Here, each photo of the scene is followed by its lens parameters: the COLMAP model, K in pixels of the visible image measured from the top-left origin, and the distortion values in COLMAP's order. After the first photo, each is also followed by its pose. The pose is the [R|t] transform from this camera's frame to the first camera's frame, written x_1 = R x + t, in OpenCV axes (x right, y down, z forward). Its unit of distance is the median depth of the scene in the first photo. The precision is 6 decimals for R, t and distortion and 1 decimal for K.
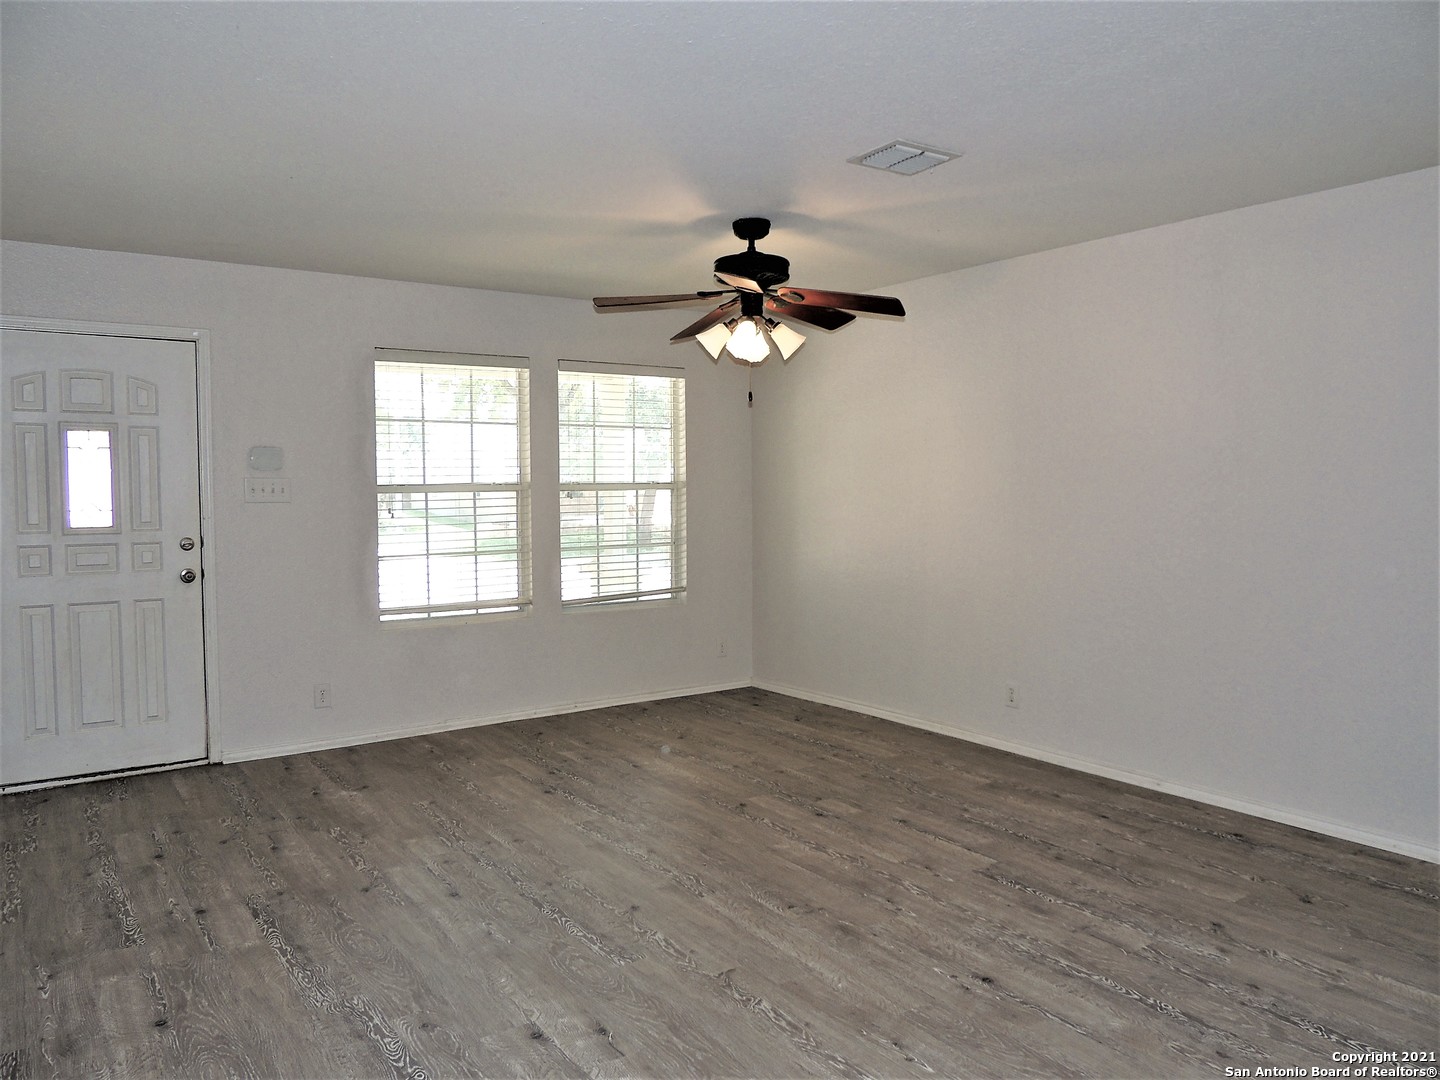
lens RADIAL K [[1027.8, 0, 720.0], [0, 1027.8, 540.0], [0, 0, 1]] dist [-0.012953, -0.004485]
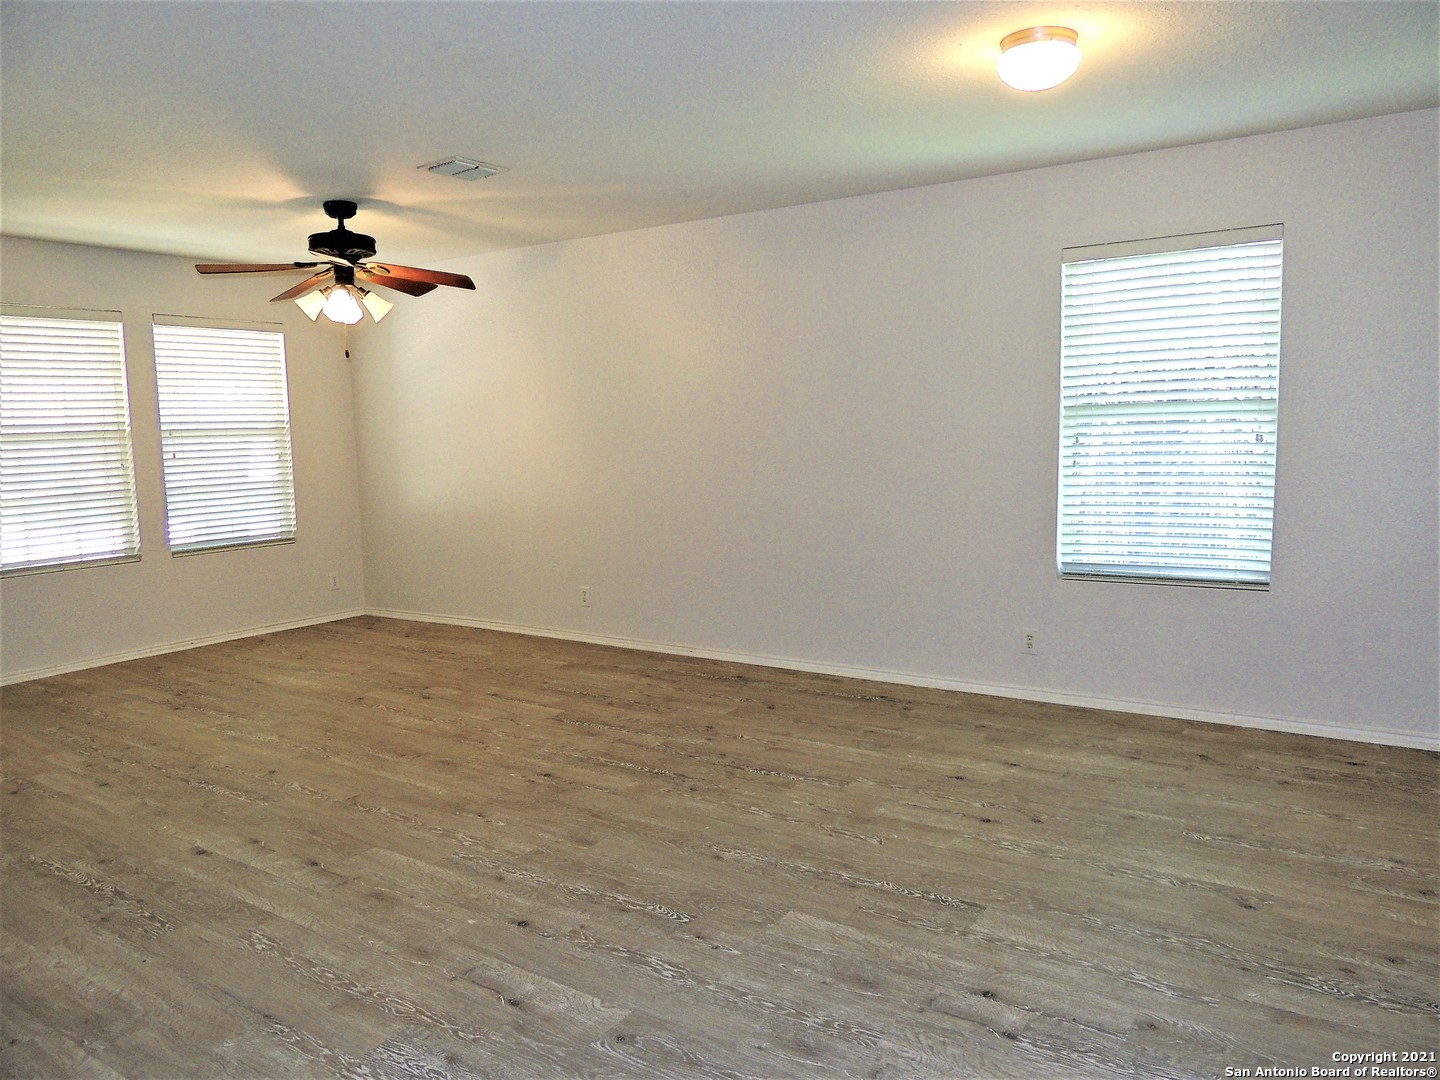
lens RADIAL K [[1027.8, 0, 720.0], [0, 1027.8, 540.0], [0, 0, 1]] dist [-0.012953, -0.004485]
pose [[0.932628, -0.055919, 0.356480, -0.003243], [0.038110, 0.997658, 0.056793, 0.024587], [-0.358821, -0.039381, 0.932575, -0.286654]]
